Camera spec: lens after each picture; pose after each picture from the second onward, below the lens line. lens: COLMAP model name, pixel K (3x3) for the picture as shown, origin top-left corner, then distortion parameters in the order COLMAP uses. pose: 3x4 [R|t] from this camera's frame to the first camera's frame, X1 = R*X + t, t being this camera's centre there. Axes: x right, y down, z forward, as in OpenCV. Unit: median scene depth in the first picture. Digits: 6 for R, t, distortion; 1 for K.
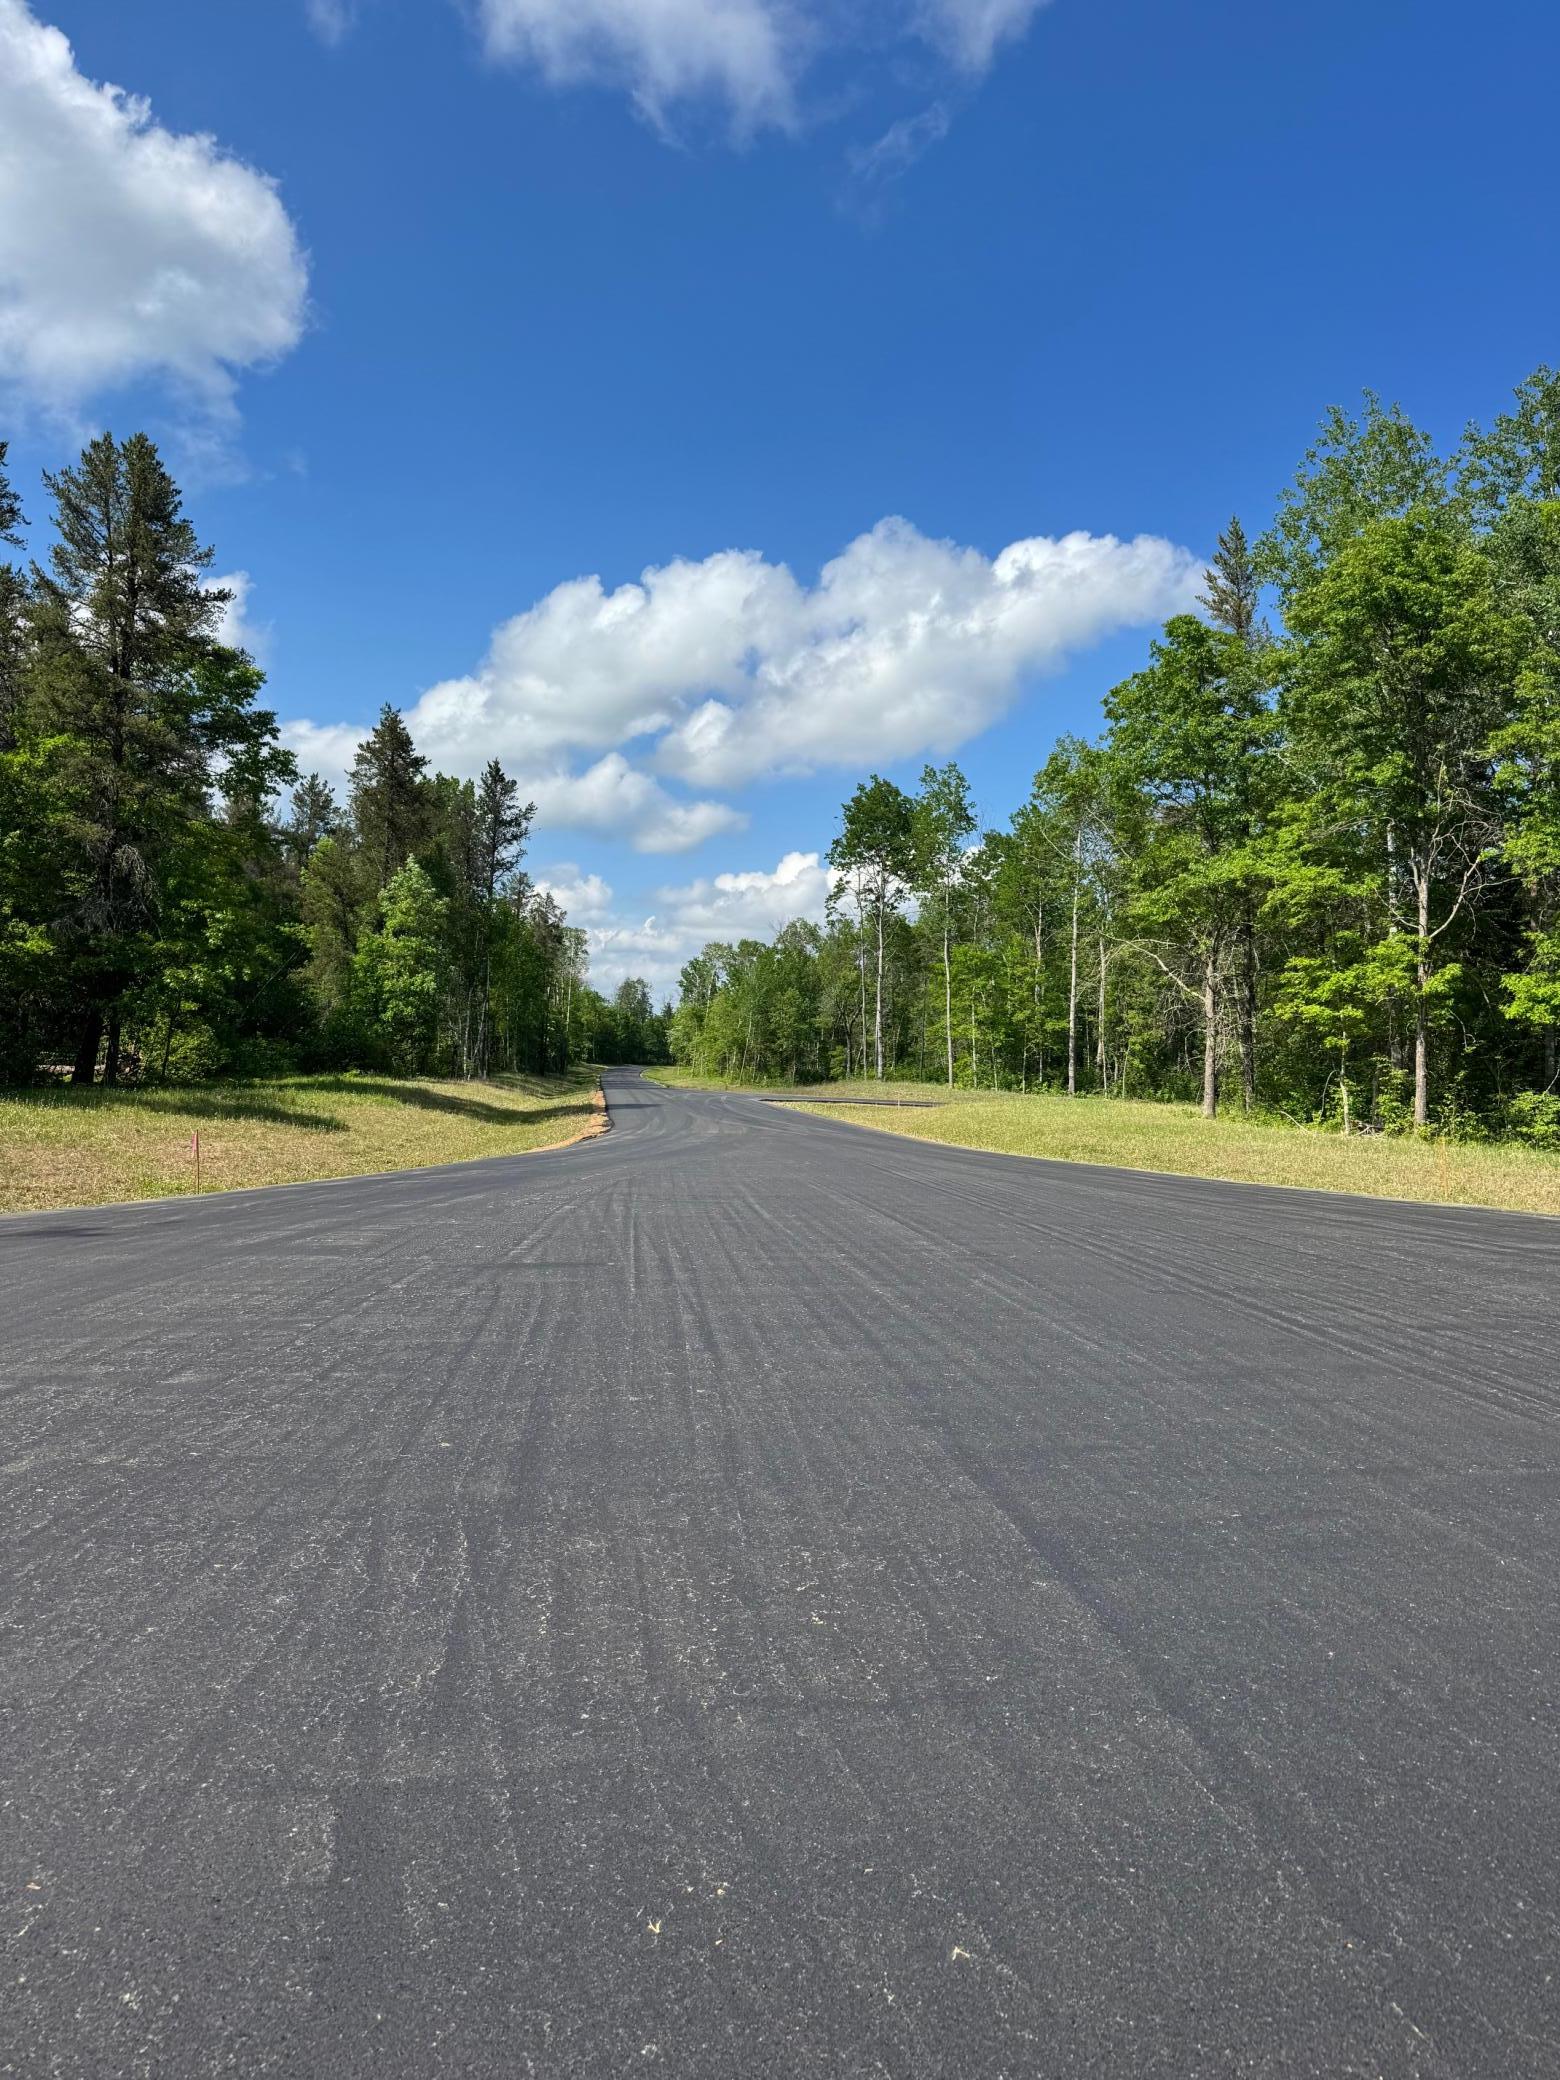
lens RADIAL K [[1589.4, 0, 779.9], [0, 1589.4, 1040.4], [0, 0, 1]] dist [-0.002597, -0.000167]
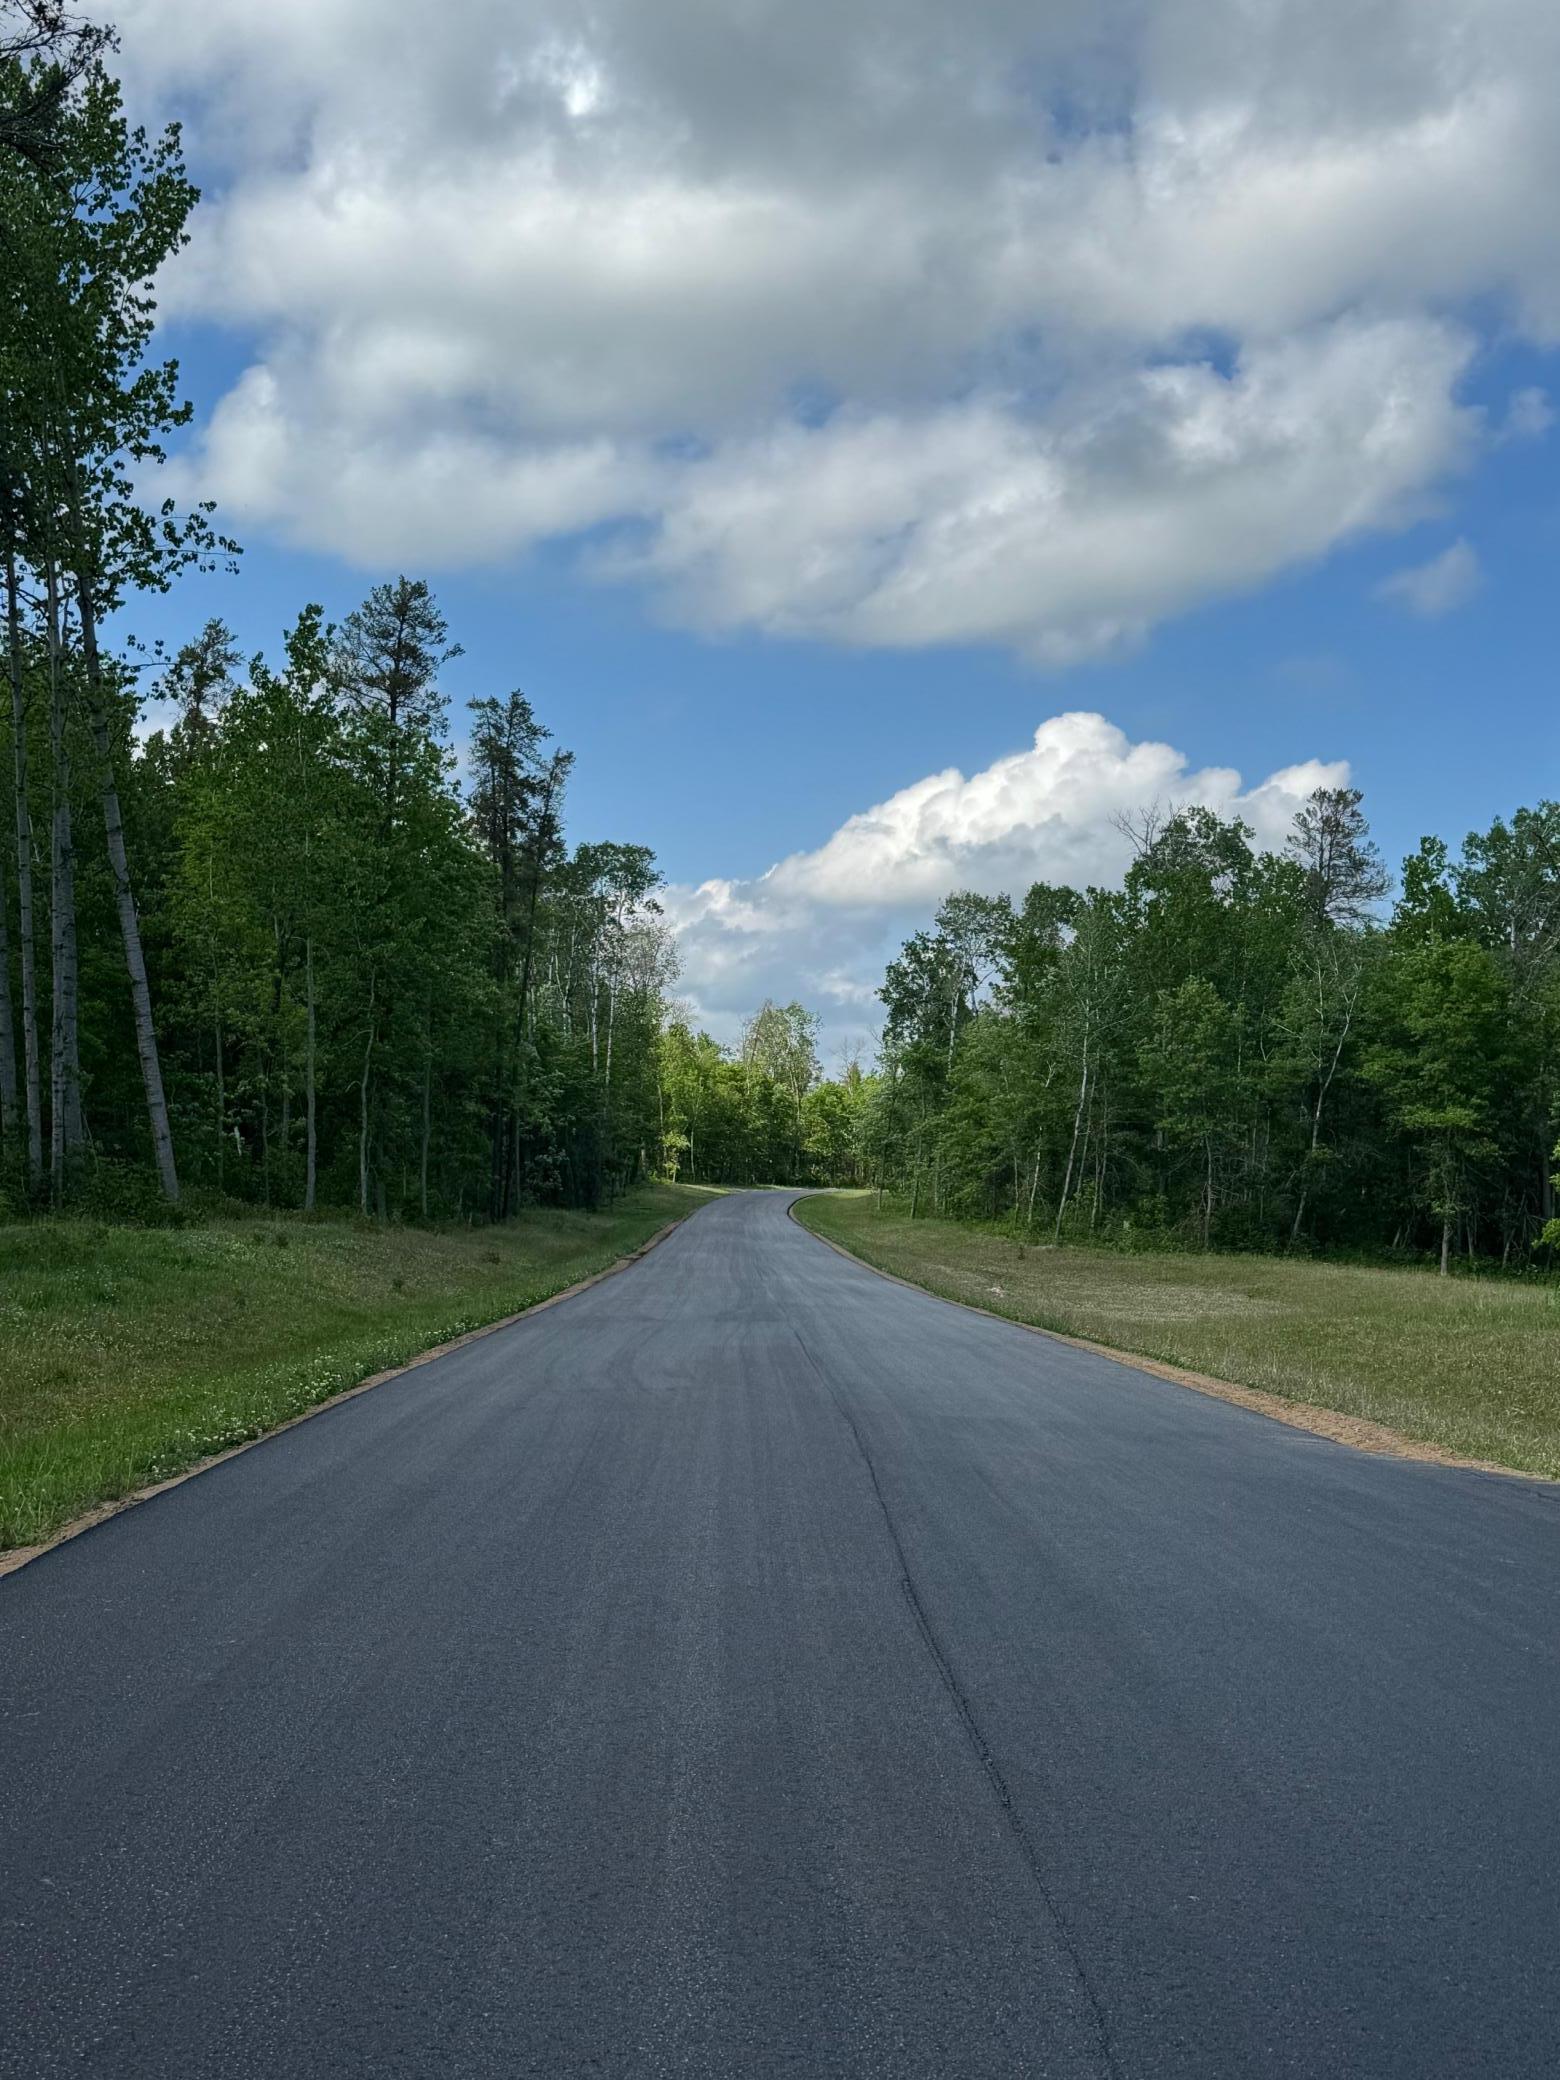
lens RADIAL K [[1589.4, 0, 780.6], [0, 1589.4, 1040.8], [0, 0, 1]] dist [-0.002597, -0.000167]
pose [[0.993671, -0.005585, -0.112191, -0.042615], [-0.003164, 0.996975, -0.077657, 0.009624], [0.112285, 0.077520, 0.990648, 0.575821]]
